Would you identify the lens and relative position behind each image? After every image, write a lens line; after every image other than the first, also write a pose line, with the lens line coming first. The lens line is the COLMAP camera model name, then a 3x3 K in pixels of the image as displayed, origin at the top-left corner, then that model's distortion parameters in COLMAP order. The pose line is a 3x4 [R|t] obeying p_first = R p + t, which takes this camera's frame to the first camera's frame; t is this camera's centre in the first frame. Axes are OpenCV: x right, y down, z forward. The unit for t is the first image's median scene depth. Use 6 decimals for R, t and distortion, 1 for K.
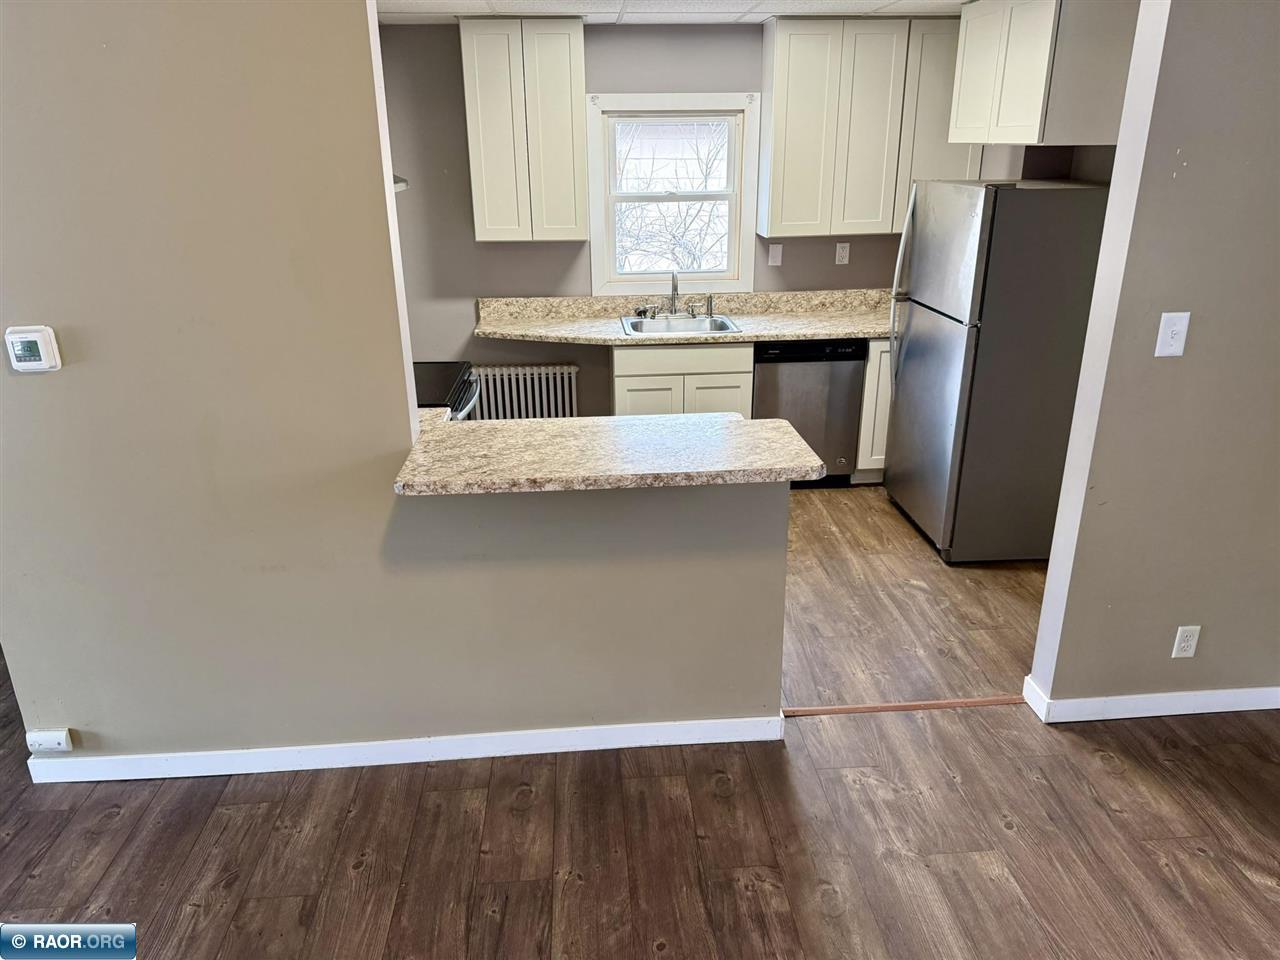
lens RADIAL K [[899.6, 0, 641.6], [0, 899.6, 482.7], [0, 0, 1]] dist [0.141564, -0.218225]
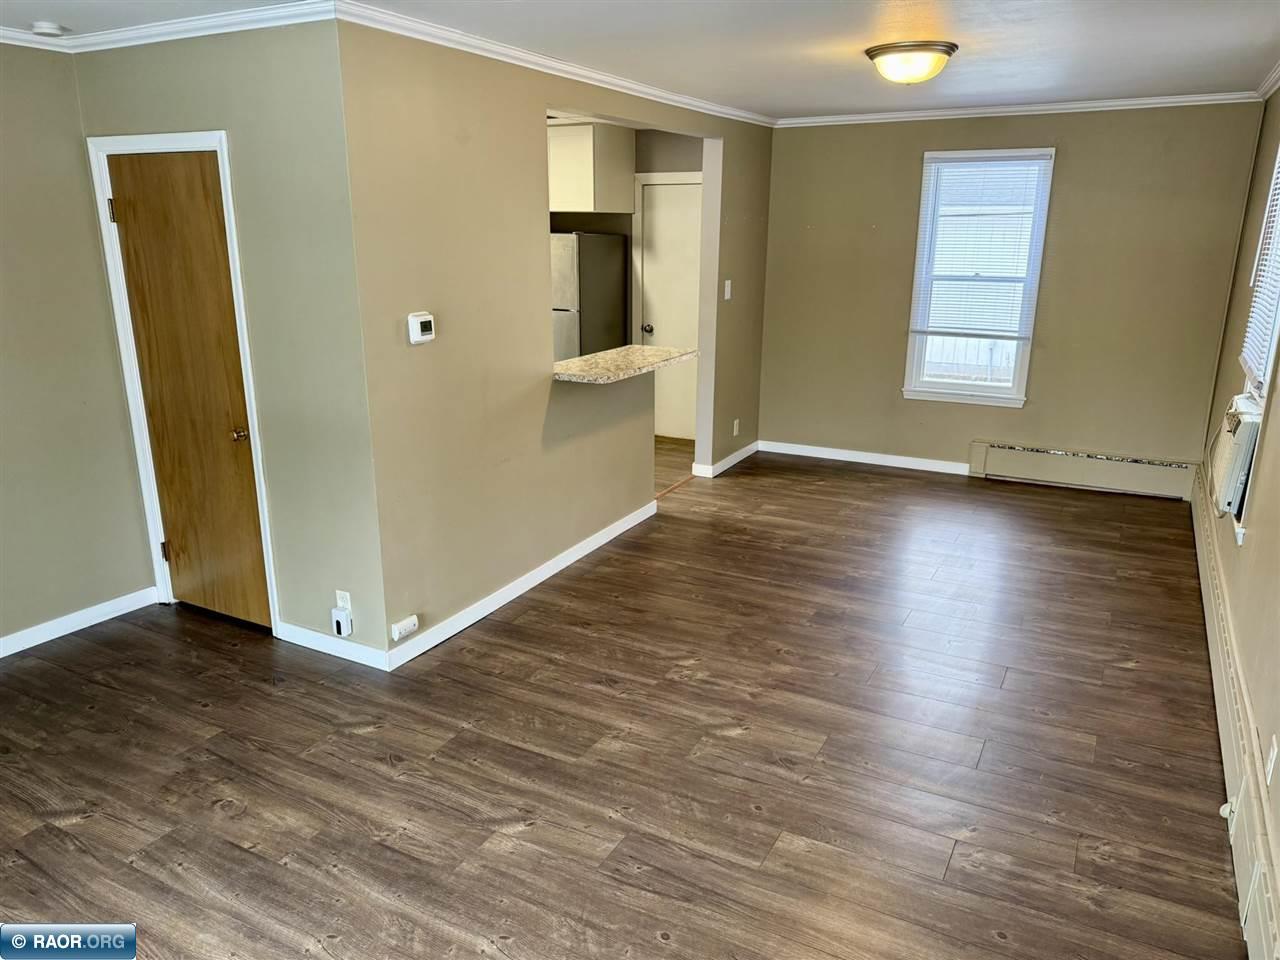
lens RADIAL K [[899.6, 0, 641.6], [0, 899.6, 482.7], [0, 0, 1]] dist [0.141564, -0.218225]
pose [[0.537356, -0.222658, 0.813432, -0.850649], [0.286453, 0.955364, 0.072277, 0.046323], [-0.793217, 0.194172, 0.577151, -0.049601]]
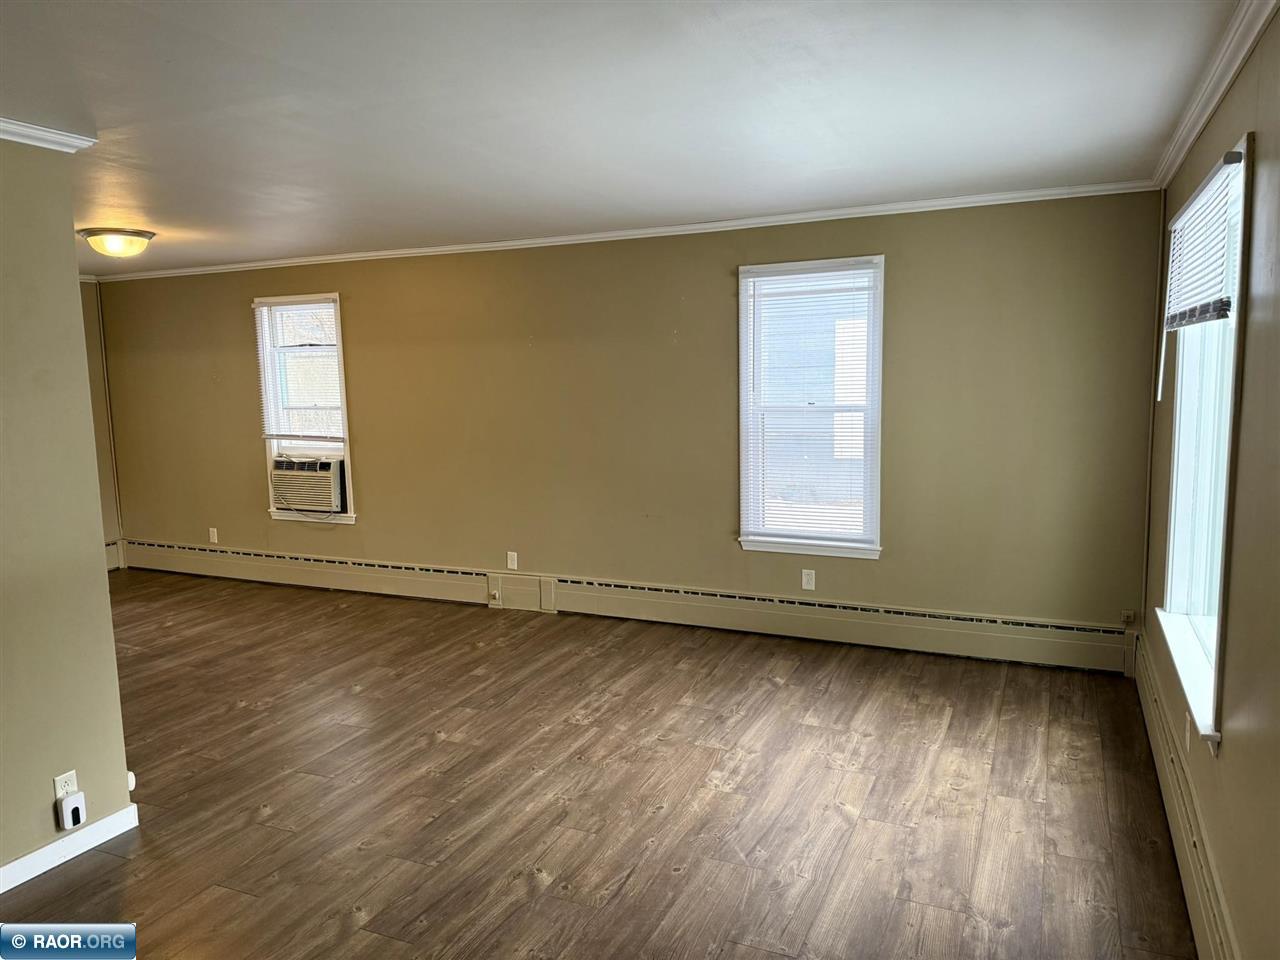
lens RADIAL K [[899.6, 0, 641.6], [0, 899.6, 482.7], [0, 0, 1]] dist [0.141564, -0.218225]
pose [[-0.876361, -0.032304, 0.480570, -1.041762], [0.196125, 0.887353, 0.417301, -0.254199], [-0.439915, 0.459958, -0.771306, 0.832052]]
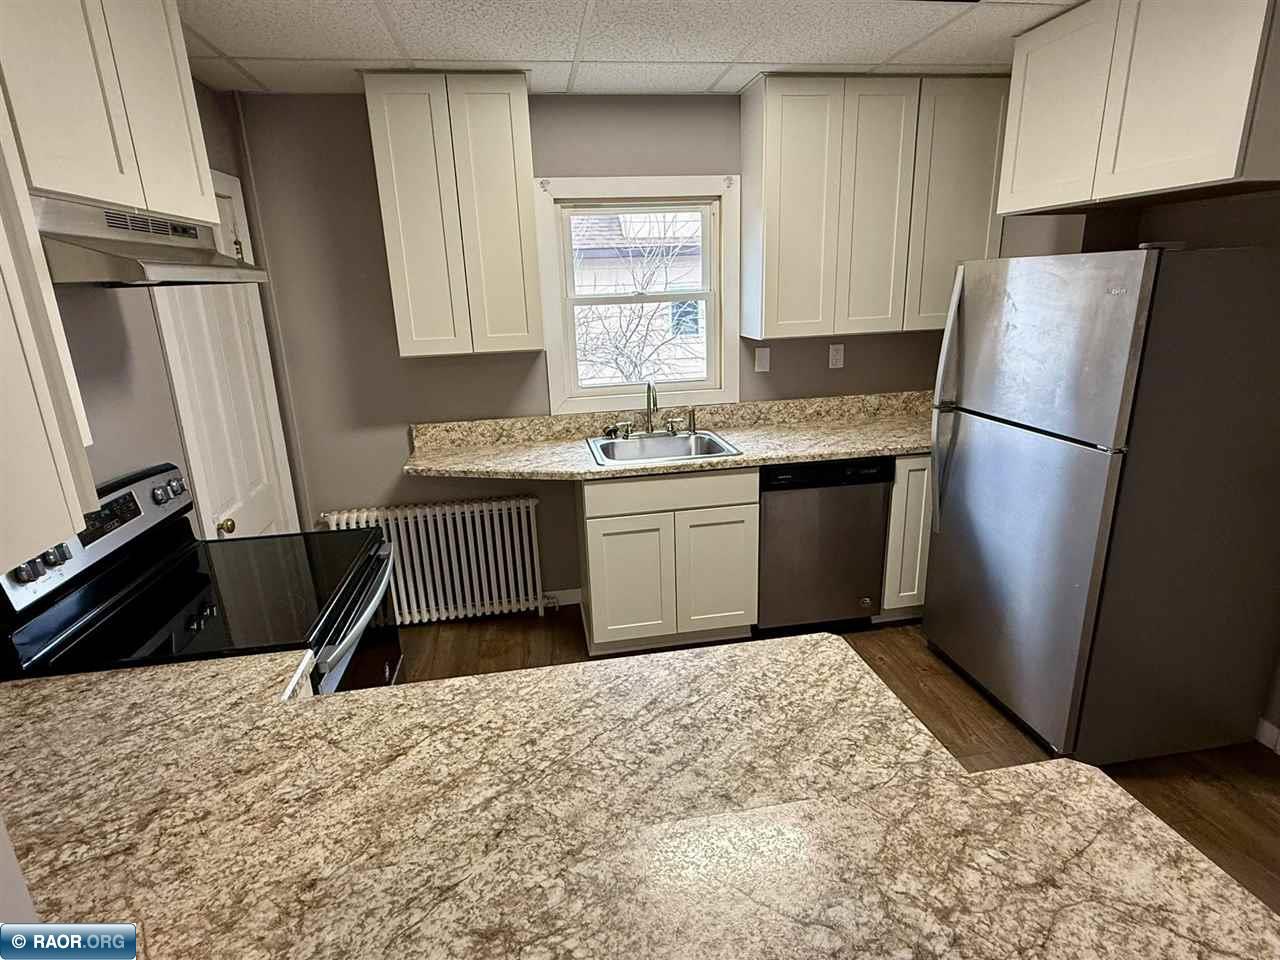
lens RADIAL K [[676.4, 0, 639.3], [0, 676.4, 476.6], [0, 0, 1]] dist [0.000664, 0.001614]
pose [[0.995386, -0.050320, 0.081695, -0.029477], [0.056748, 0.995309, -0.078360, -0.103157], [-0.077369, 0.082635, 0.993572, 0.406619]]
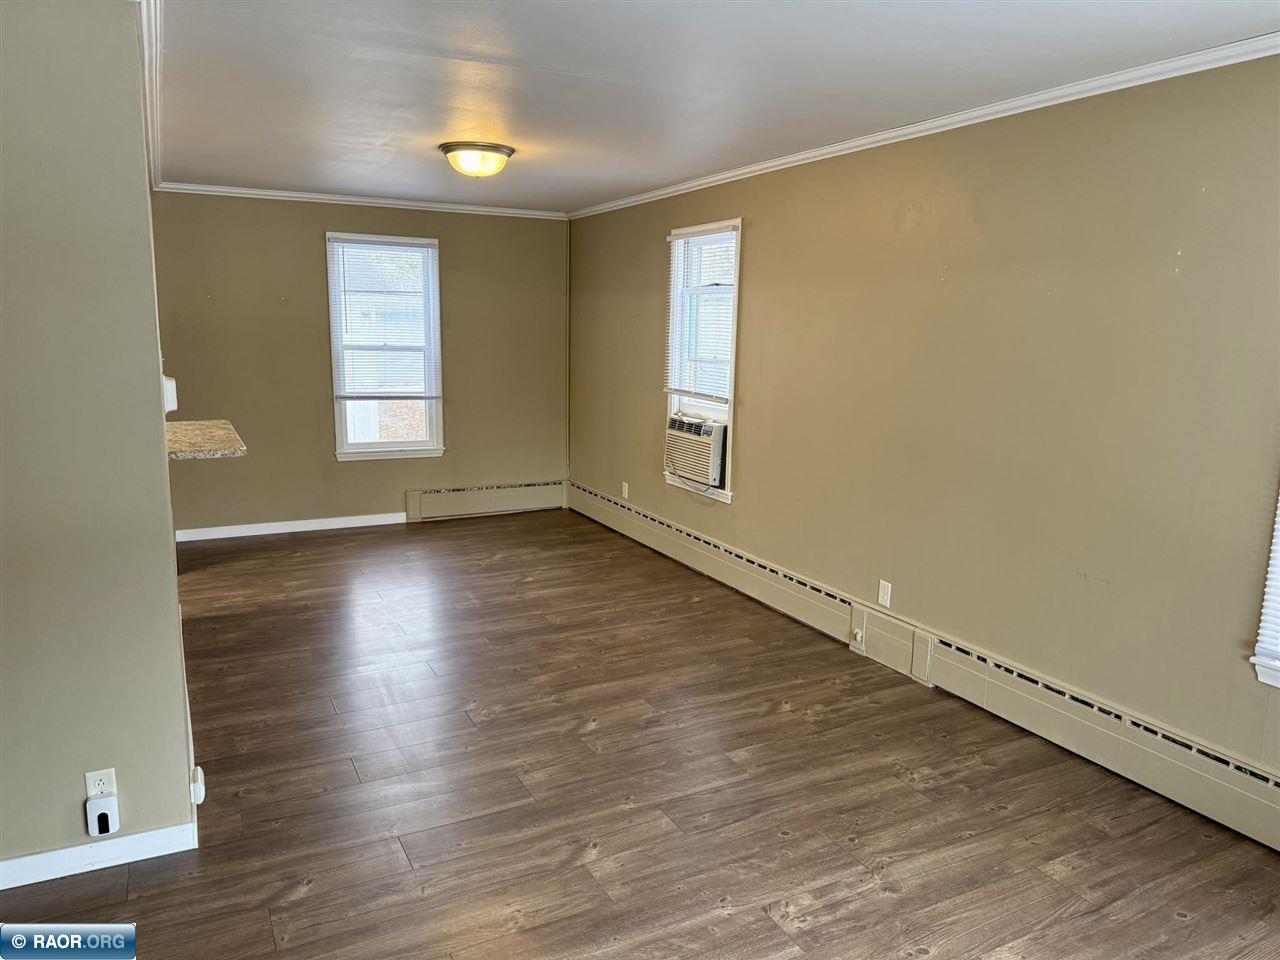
lens RADIAL K [[899.6, 0, 641.6], [0, 899.6, 482.7], [0, 0, 1]] dist [0.141564, -0.218225]
pose [[-0.396016, -0.157736, 0.904594, -0.973970], [0.304700, 0.906743, 0.291504, -0.098265], [-0.866215, 0.391070, -0.311023, 0.432861]]
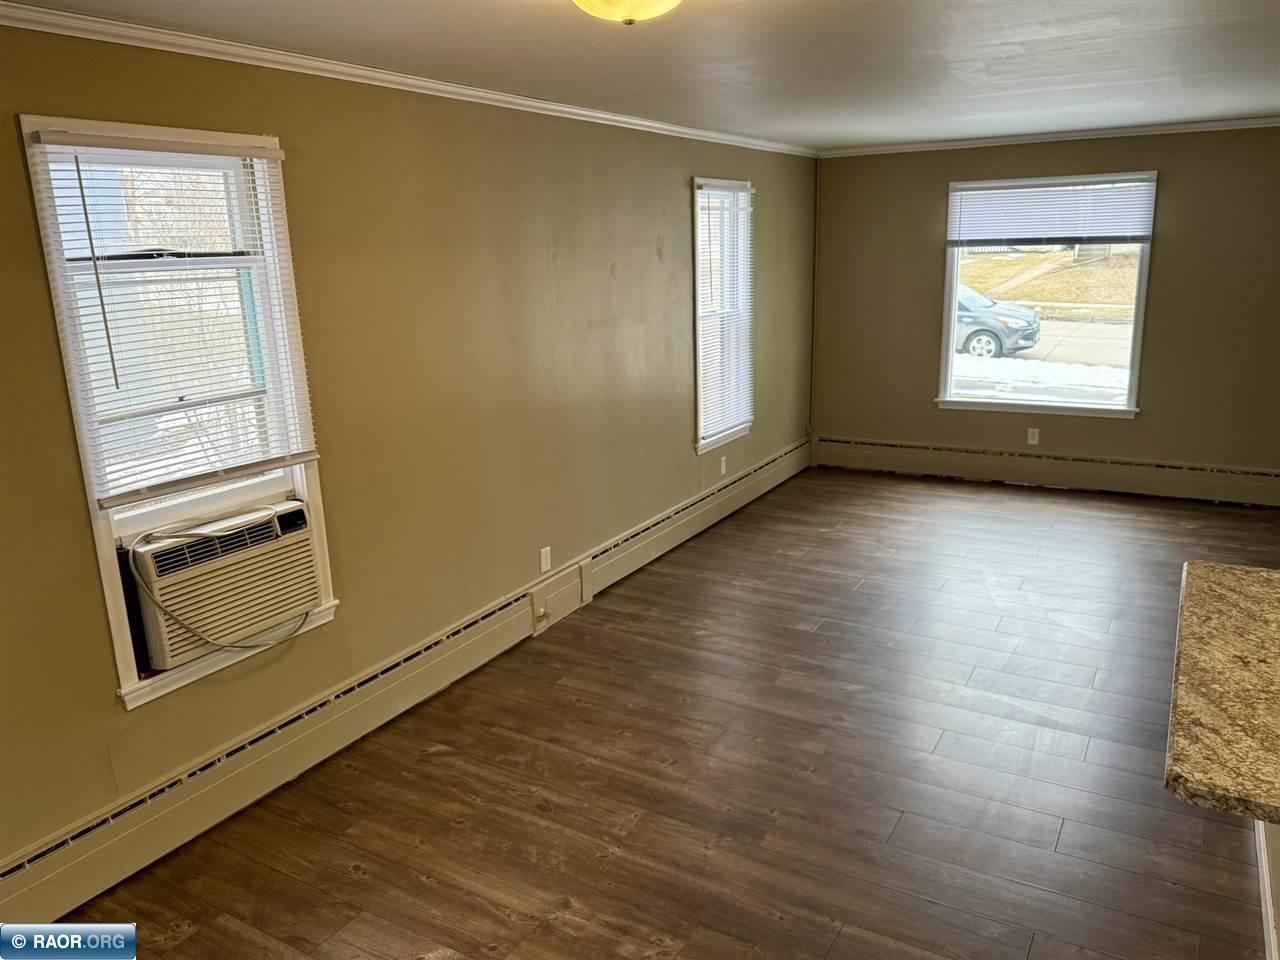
lens RADIAL K [[954.4, 0, 640.0], [0, 954.4, 480.0], [0, 0, 1]] dist [0.066321, -0.070862]
pose [[-0.558457, 0.224892, -0.798467, 0.399973], [-0.256499, 0.868565, 0.424033, -0.168608], [0.788882, 0.441610, -0.427371, 0.443226]]
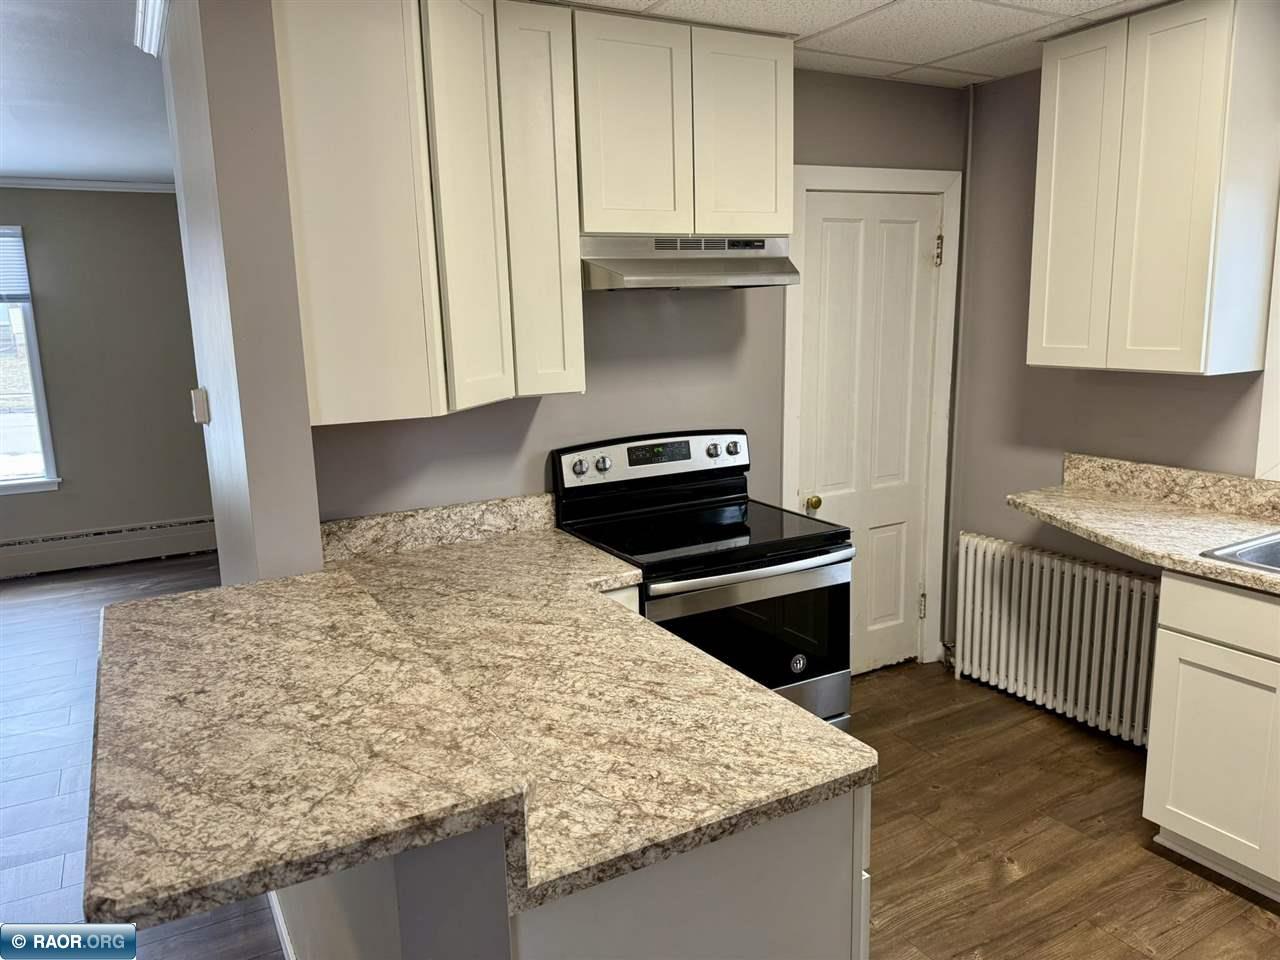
lens RADIAL K [[899.6, 0, 641.6], [0, 899.6, 482.7], [0, 0, 1]] dist [0.141564, -0.218225]
pose [[0.425457, 0.170712, -0.888731, 0.290771], [-0.294530, 0.954702, 0.042385, -0.127985], [0.855709, 0.243725, 0.456465, 0.473684]]
